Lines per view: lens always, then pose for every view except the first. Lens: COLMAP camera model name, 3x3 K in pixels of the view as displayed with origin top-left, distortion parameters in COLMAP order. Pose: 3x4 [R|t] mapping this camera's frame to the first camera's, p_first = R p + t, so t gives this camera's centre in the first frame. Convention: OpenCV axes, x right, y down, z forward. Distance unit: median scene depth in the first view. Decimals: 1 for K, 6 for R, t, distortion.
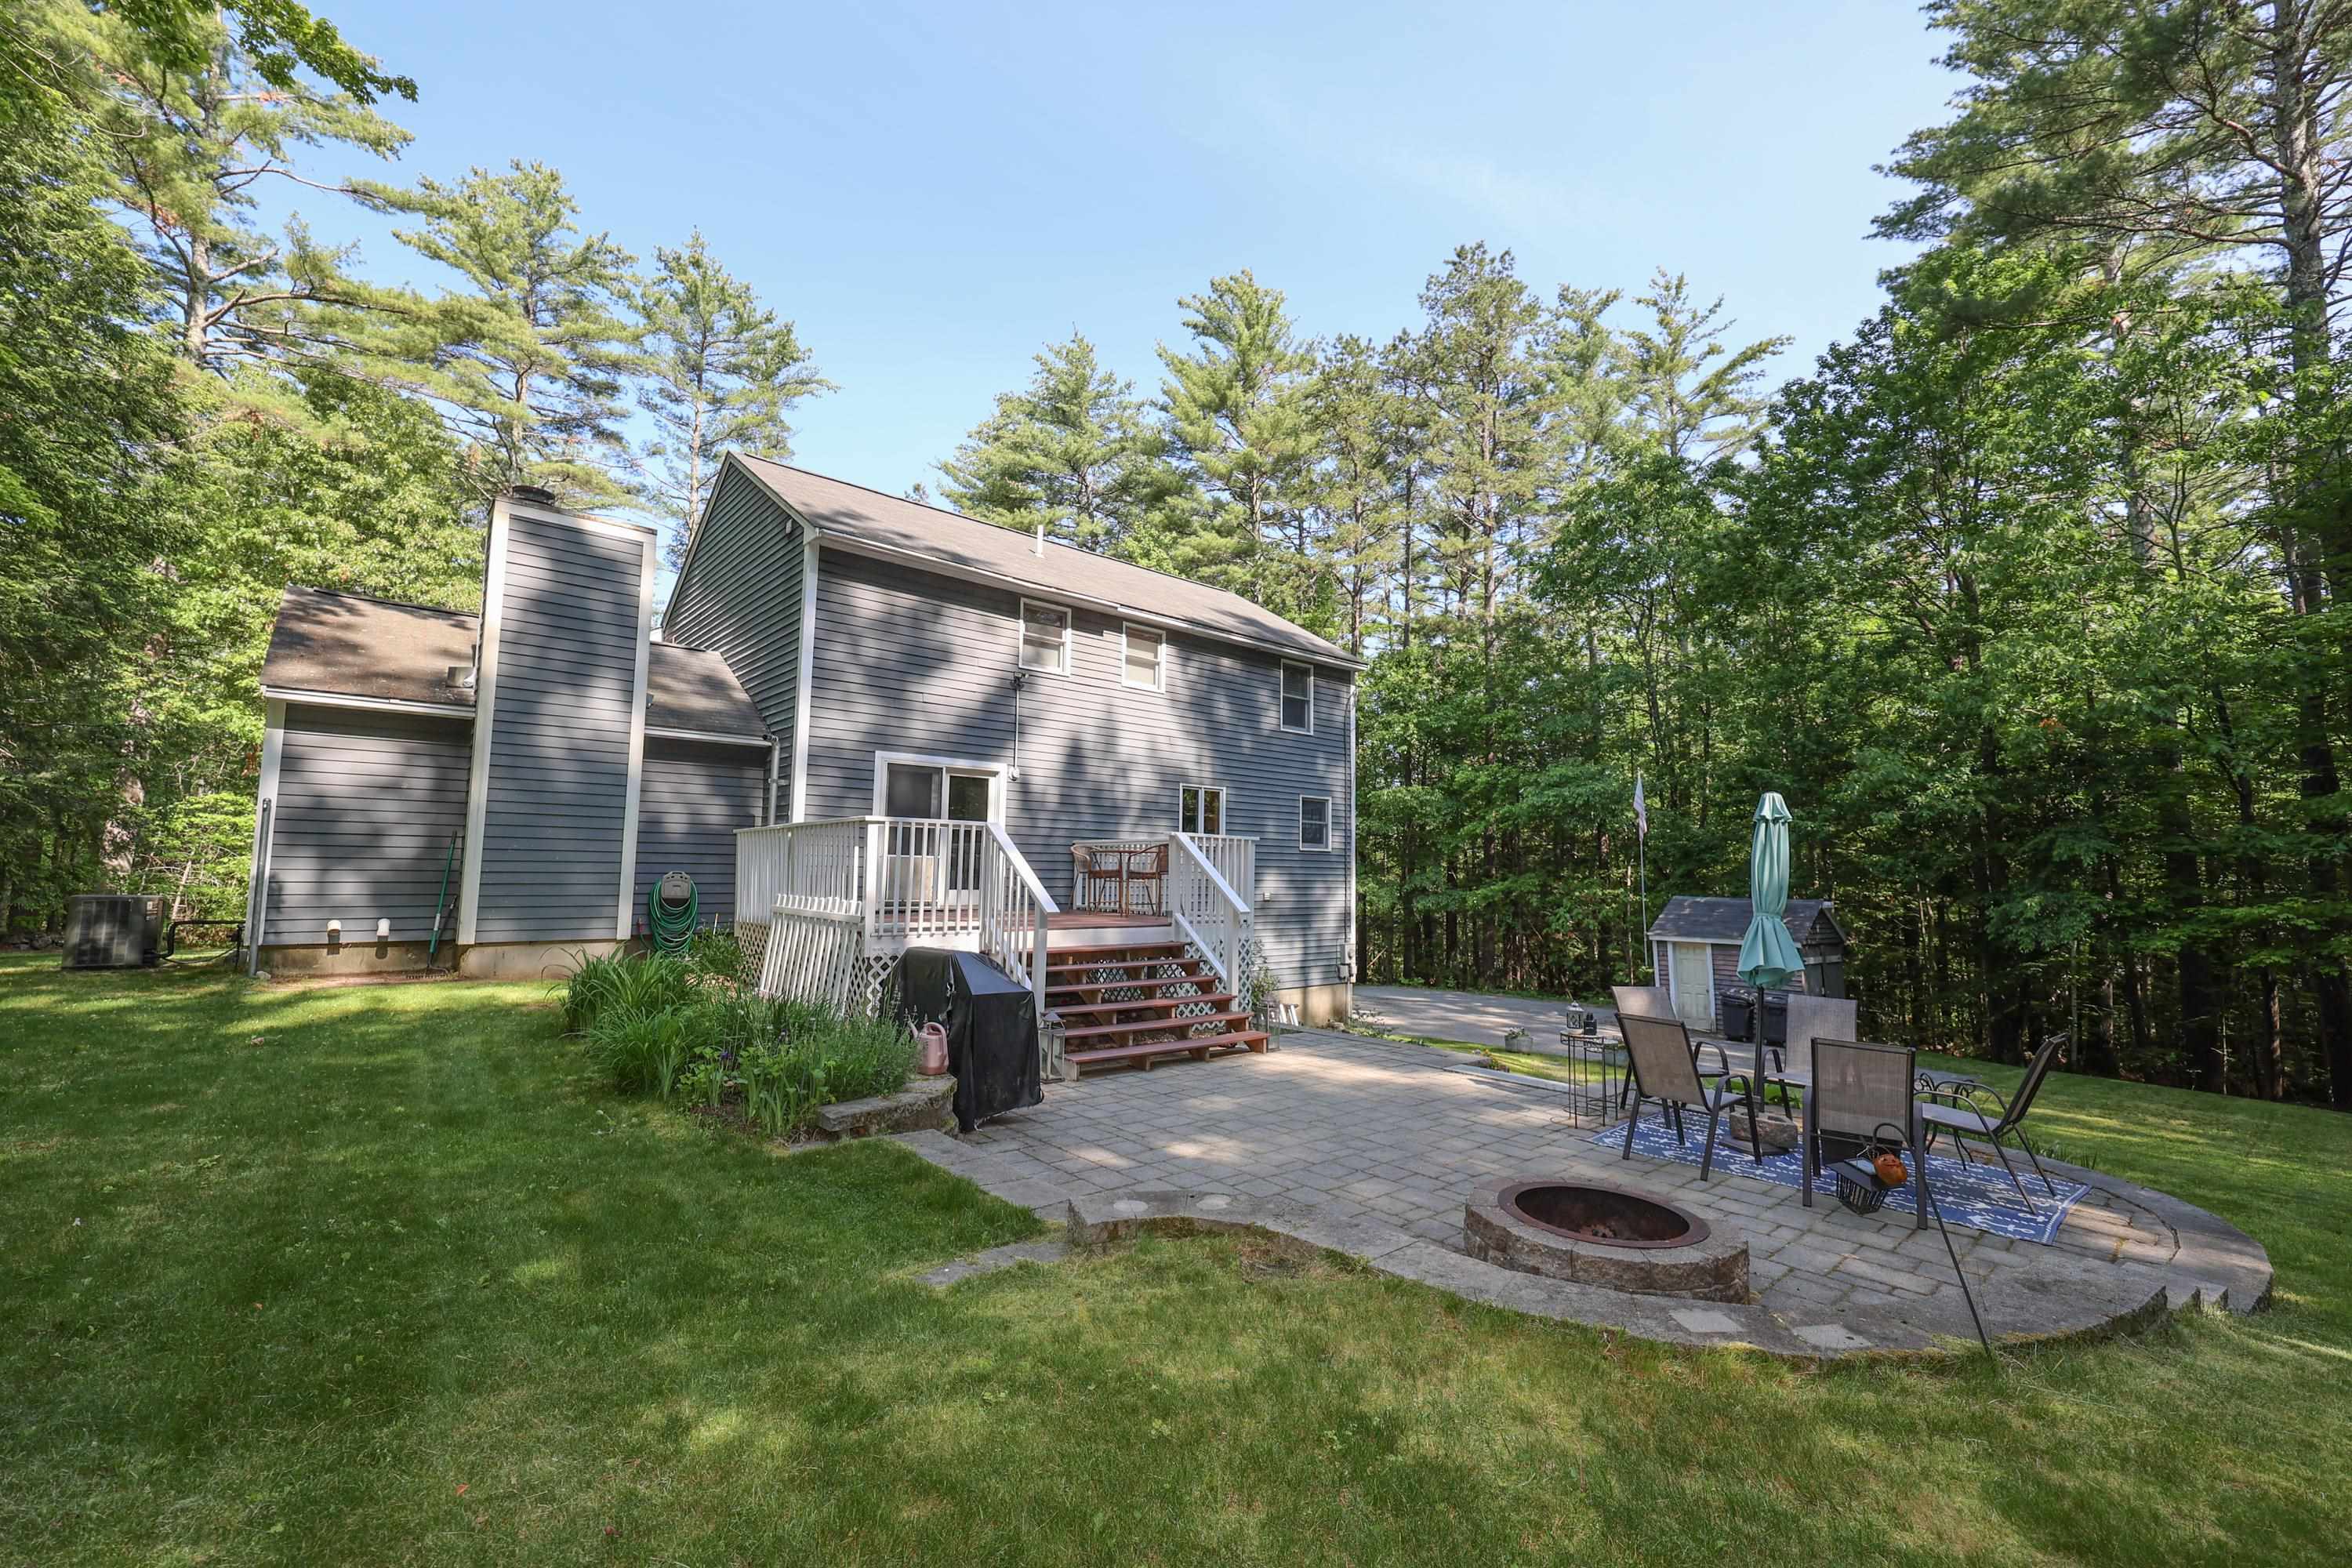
lens RADIAL K [[942.7, 0, 1191.3], [0, 942.7, 781.6], [0, 0, 1]] dist [0.000553, -0.000889]
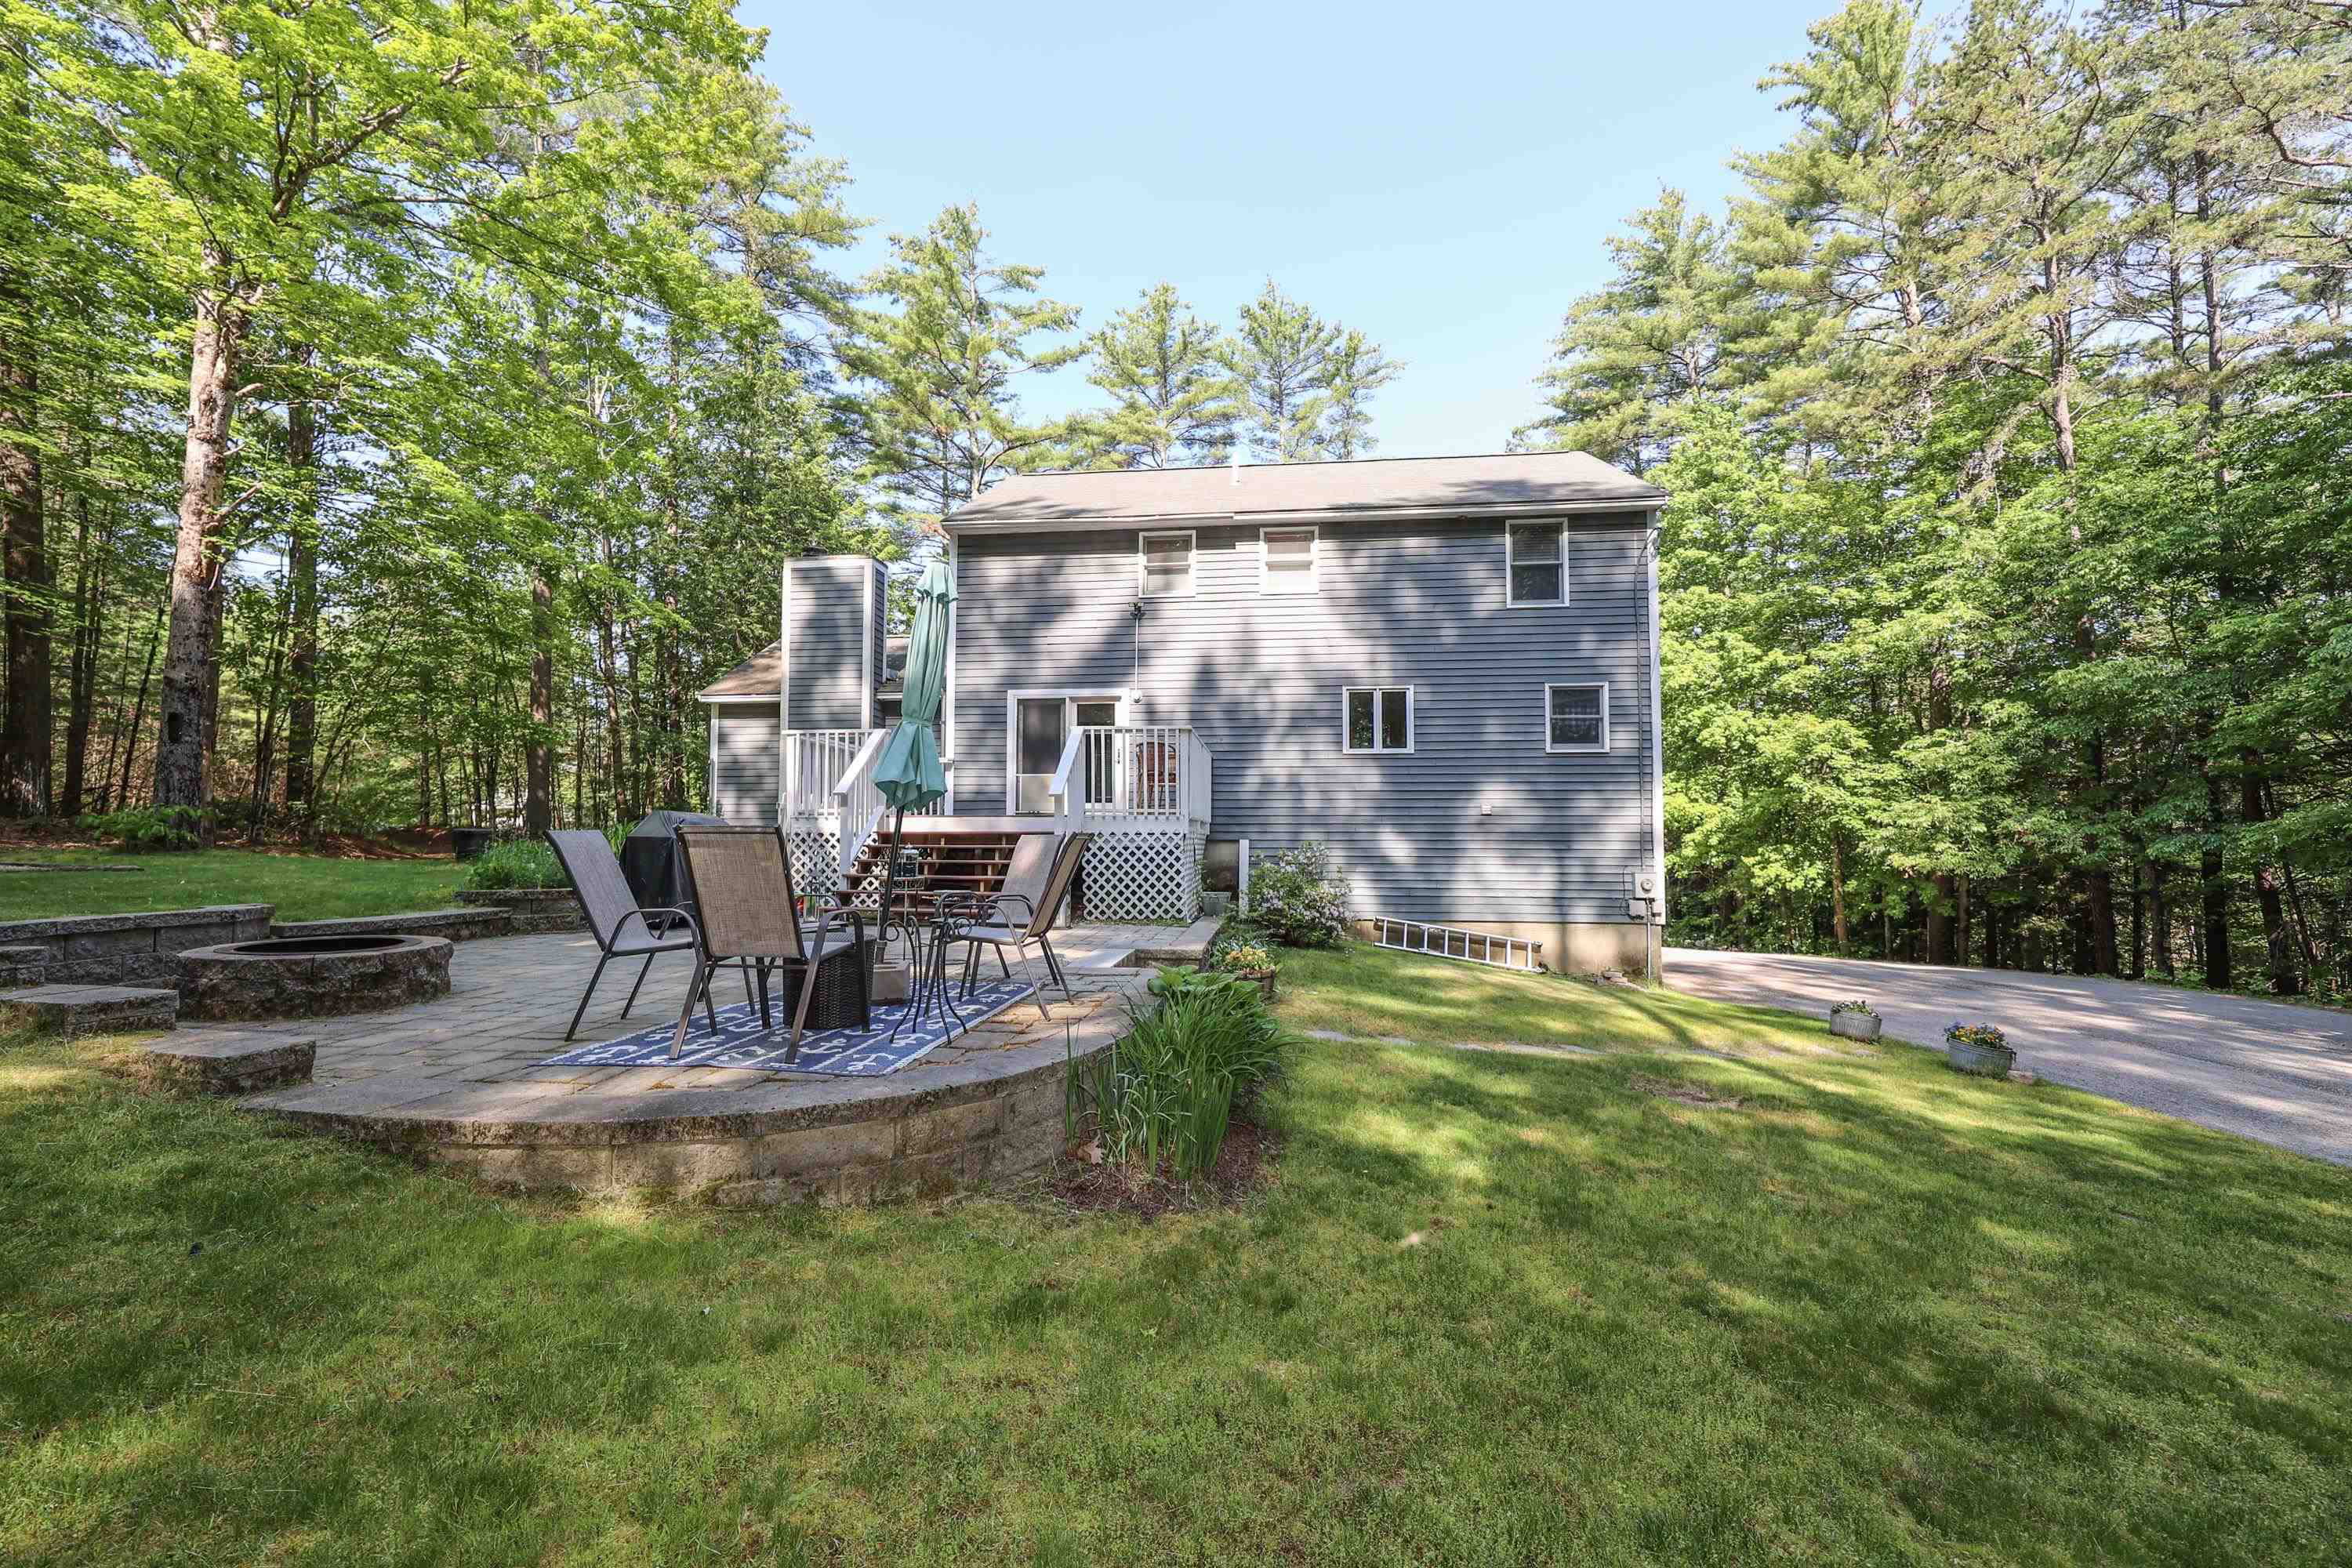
lens RADIAL K [[942.7, 0, 1193.1], [0, 942.7, 793.1], [0, 0, 1]] dist [0.000553, -0.000889]
pose [[0.679591, -0.055212, -0.731511, 0.575619], [0.081278, 0.996691, 0.000282, 0.095255], [0.729075, -0.059648, 0.681830, 0.273141]]
